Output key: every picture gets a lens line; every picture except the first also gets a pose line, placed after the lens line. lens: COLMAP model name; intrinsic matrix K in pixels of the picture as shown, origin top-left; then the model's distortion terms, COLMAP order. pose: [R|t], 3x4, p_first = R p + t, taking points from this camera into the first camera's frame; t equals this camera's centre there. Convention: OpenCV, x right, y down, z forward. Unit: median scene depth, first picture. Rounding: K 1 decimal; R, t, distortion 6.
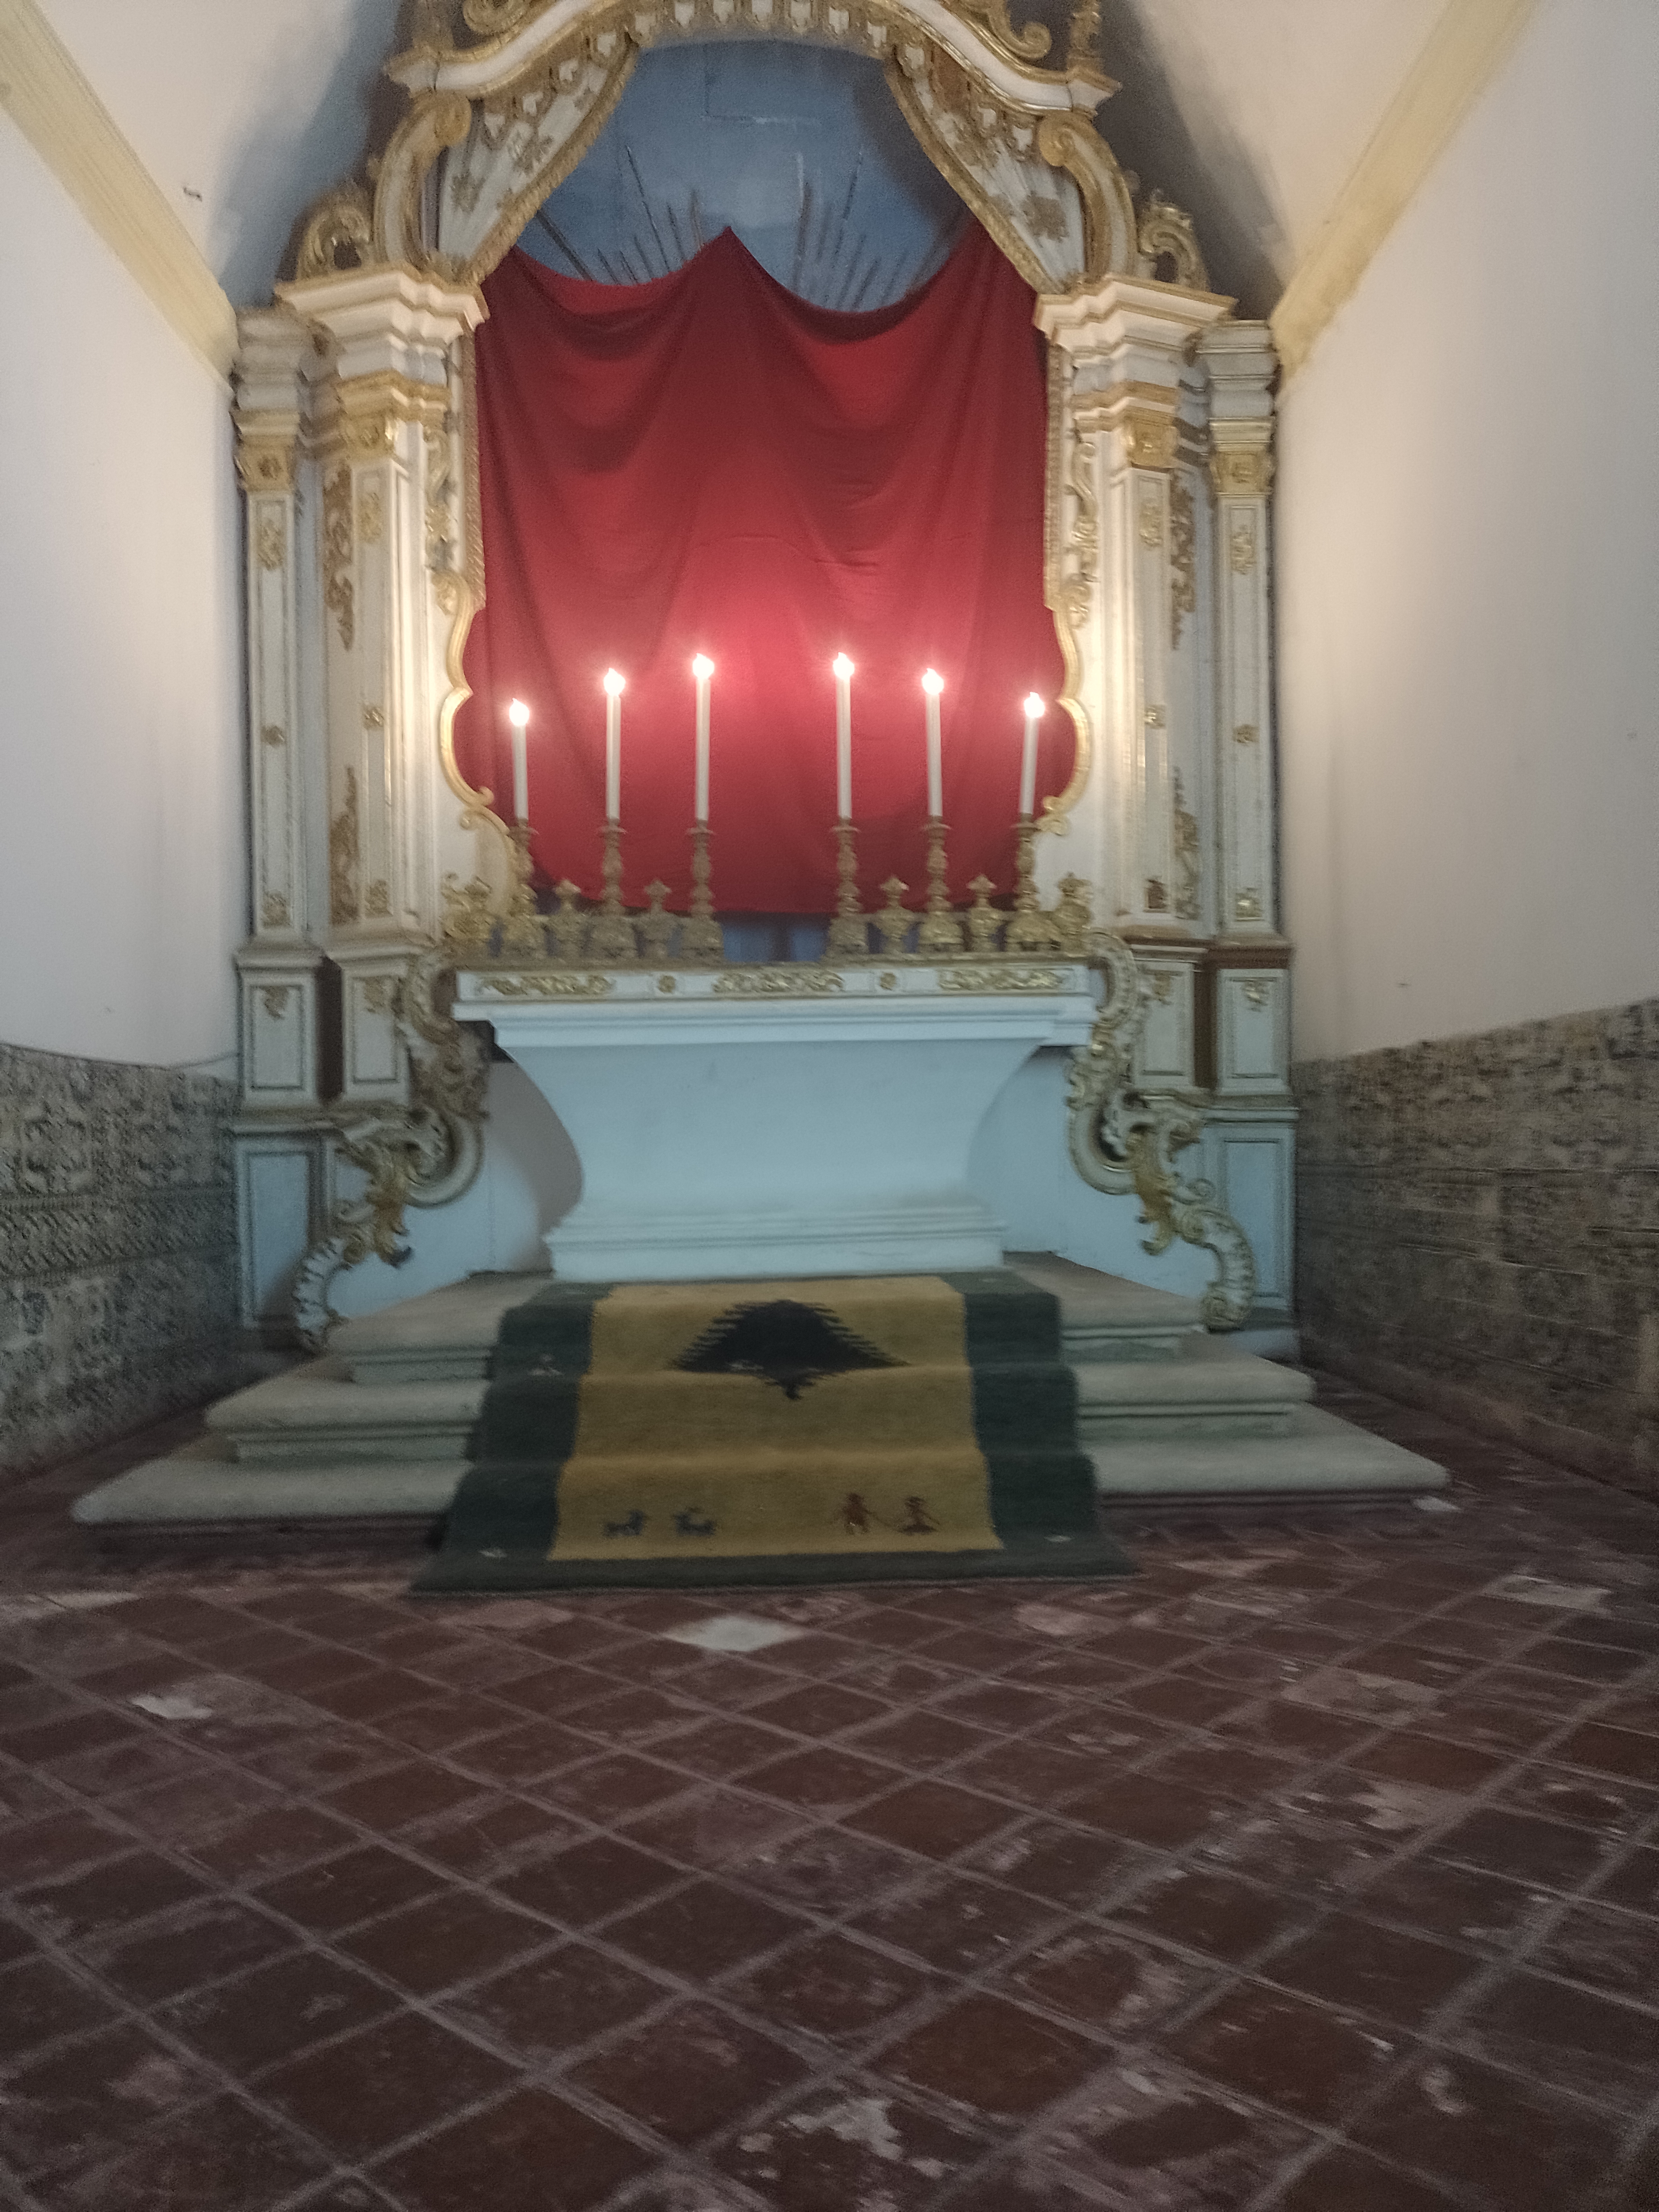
lens RADIAL K [[1553.3, 0, 829.5], [0, 1553.3, 1106.0], [0, 0, 1]] dist [0.074336, -0.127564]
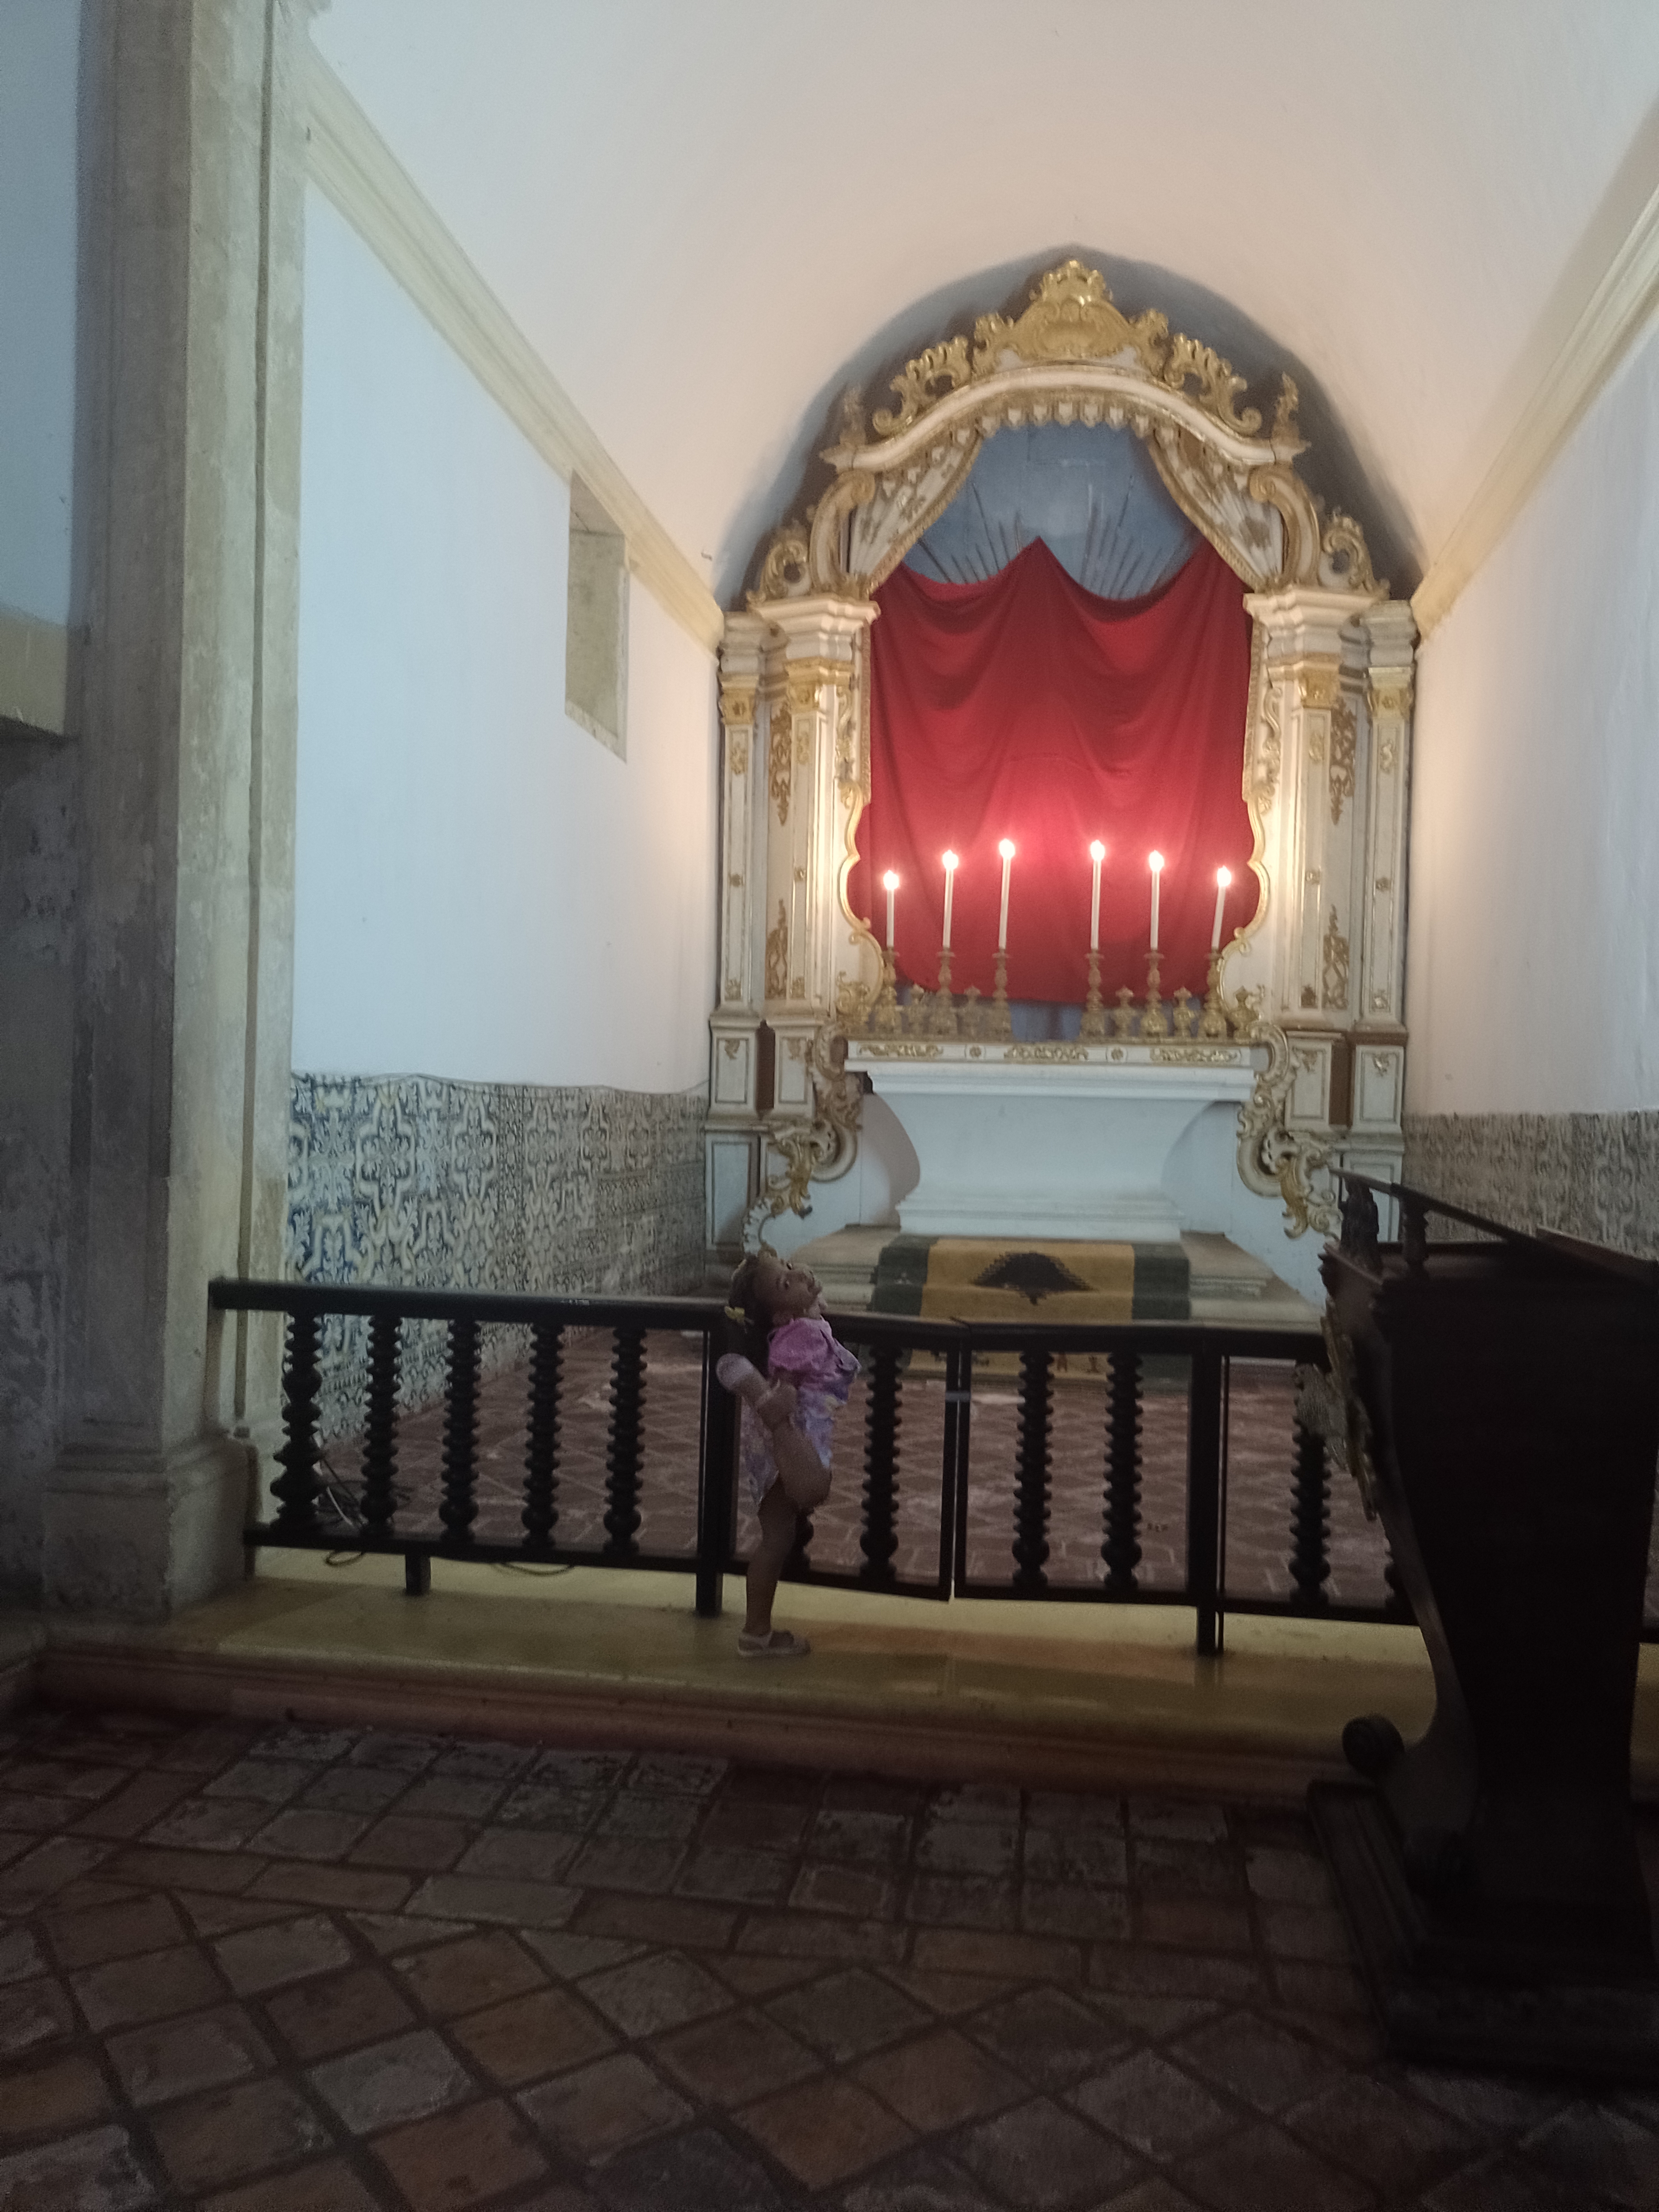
lens RADIAL K [[1553.3, 0, 829.5], [0, 1553.3, 1106.0], [0, 0, 1]] dist [0.074336, -0.127564]
pose [[0.980698, 0.043056, -0.190730, 0.050888], [-0.037390, 0.998749, 0.033206, -0.065111], [0.191921, -0.025434, 0.981081, -0.552271]]
